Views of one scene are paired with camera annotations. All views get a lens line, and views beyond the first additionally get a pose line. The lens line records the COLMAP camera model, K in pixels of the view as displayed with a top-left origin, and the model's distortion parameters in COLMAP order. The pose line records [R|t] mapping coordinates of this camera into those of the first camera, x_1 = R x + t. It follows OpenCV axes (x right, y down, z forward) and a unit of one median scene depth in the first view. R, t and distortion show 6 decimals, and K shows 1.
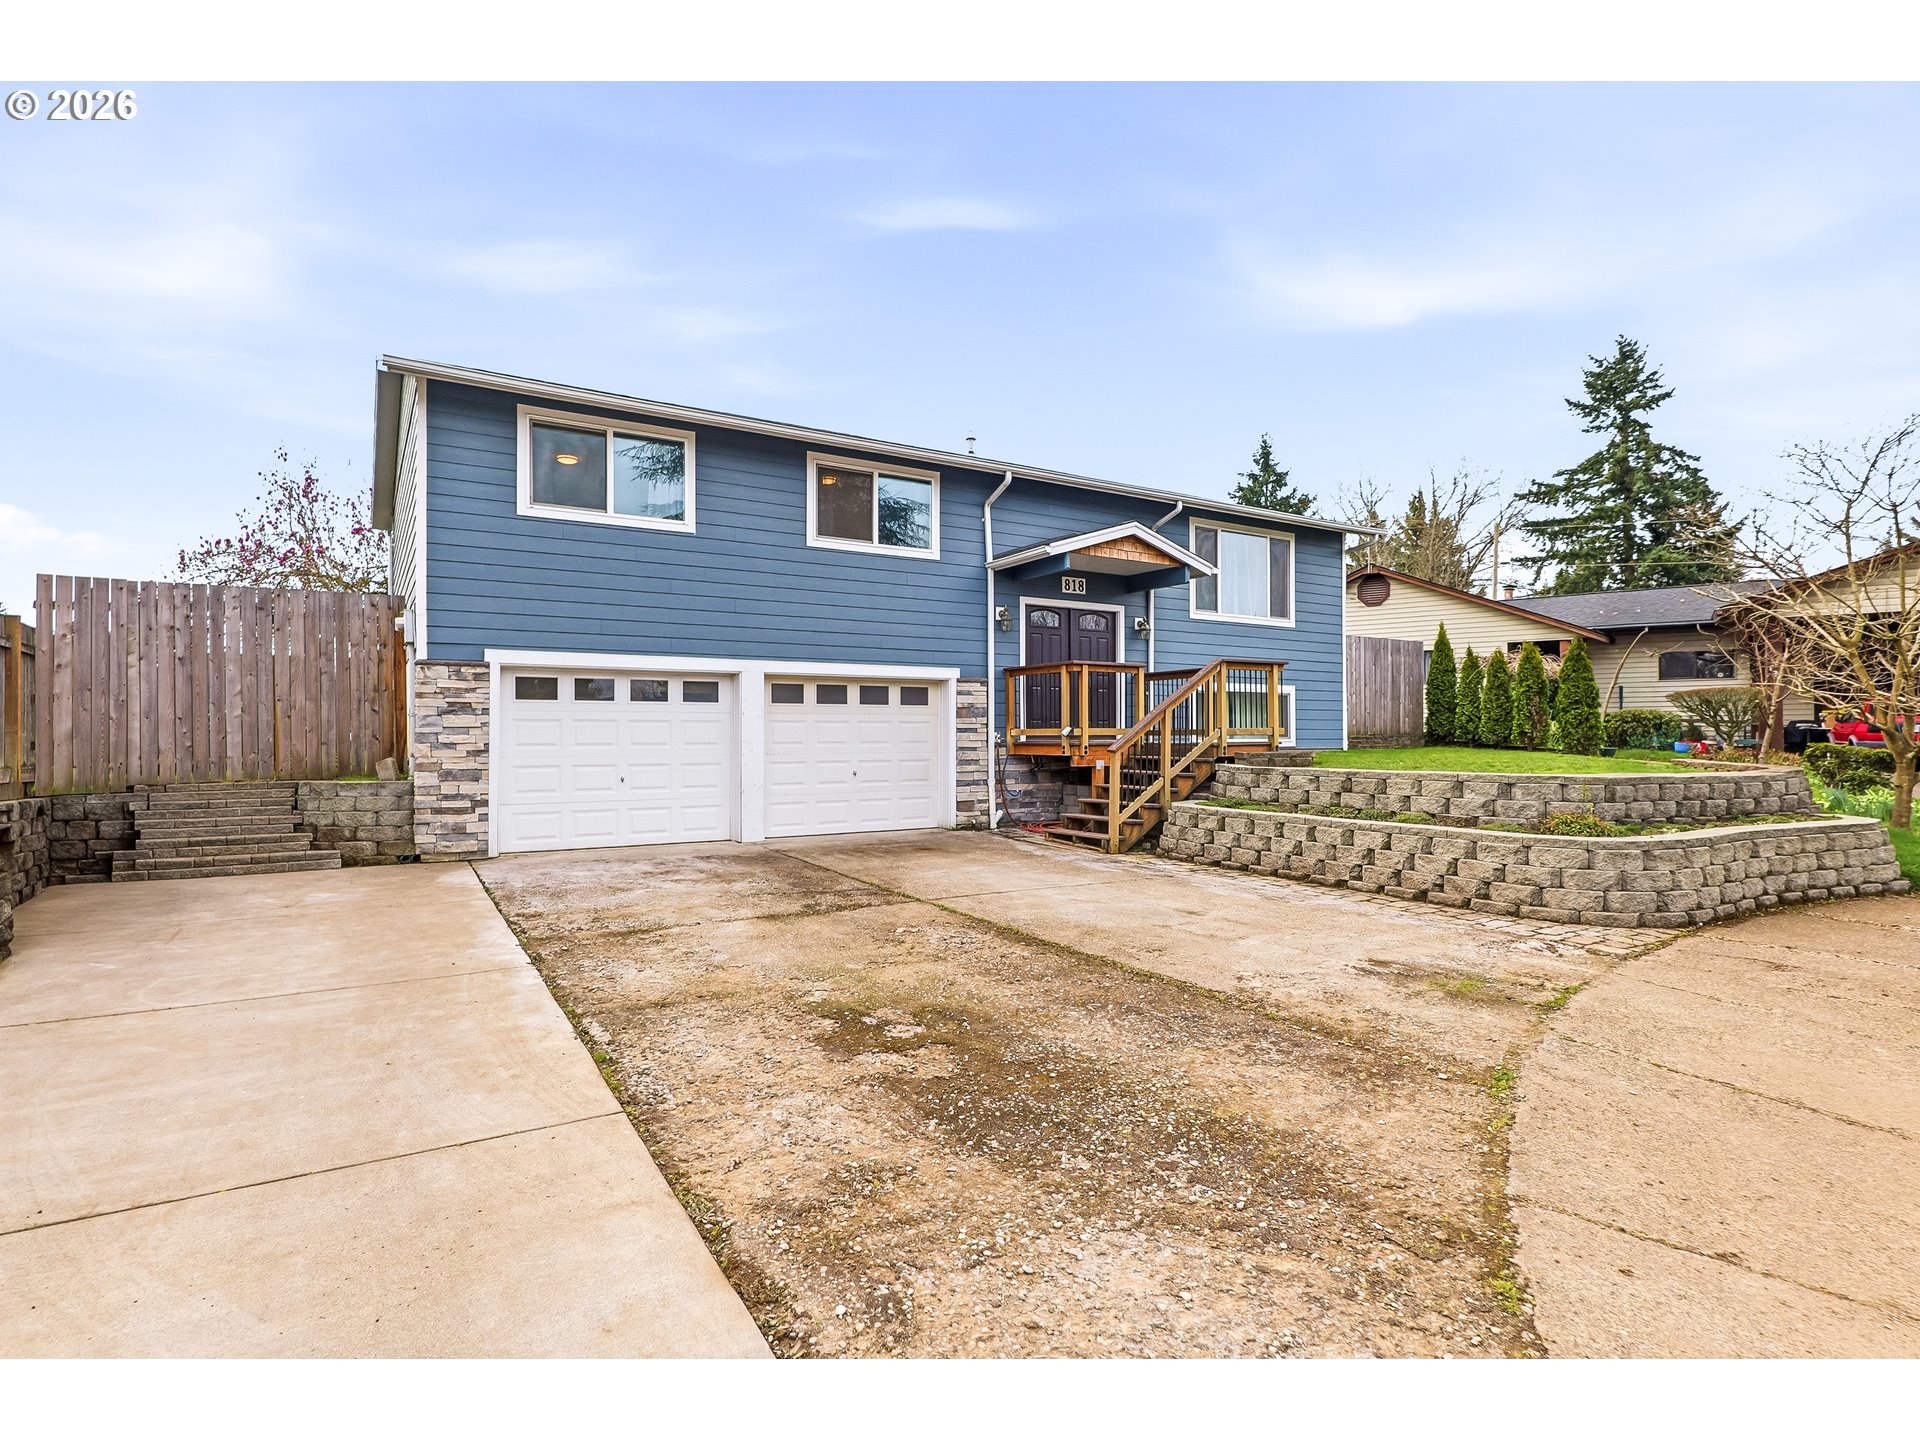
lens RADIAL K [[974.7, 0, 960.0], [0, 974.7, 720.0], [0, 0, 1]] dist [-0.031584, -0.000135]
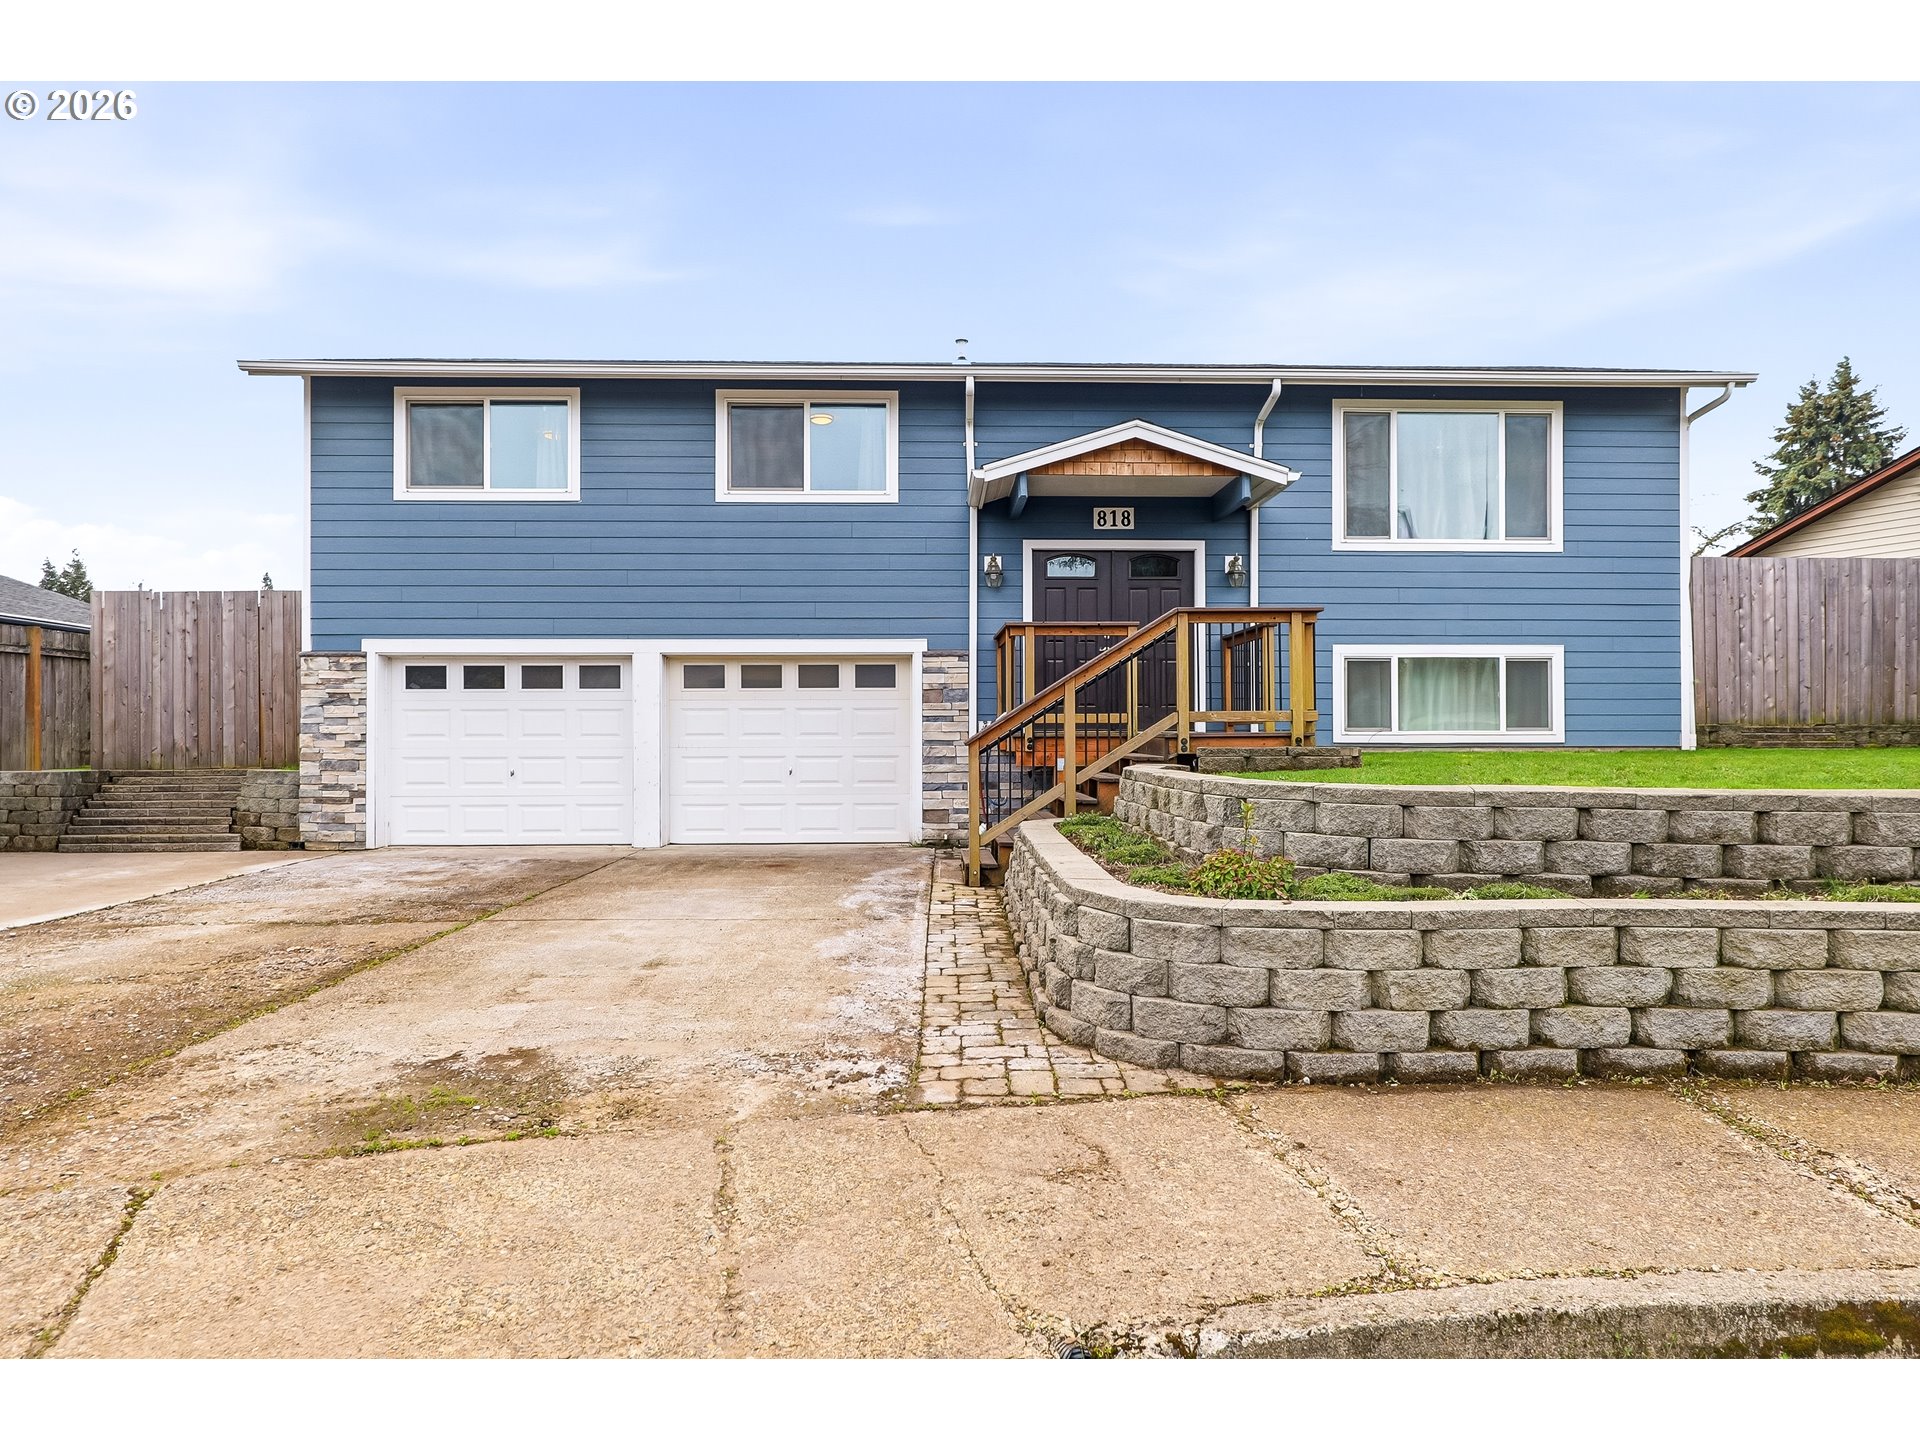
lens RADIAL K [[1063.3, 0, 960.0], [0, 1063.3, 720.0], [0, 0, 1]] dist [-0.017958, 0.000751]
pose [[0.868841, -0.003270, -0.495080, 0.500938], [0.008760, 0.999923, 0.008771, 0.005017], [0.495014, -0.011957, 0.868803, 0.310100]]
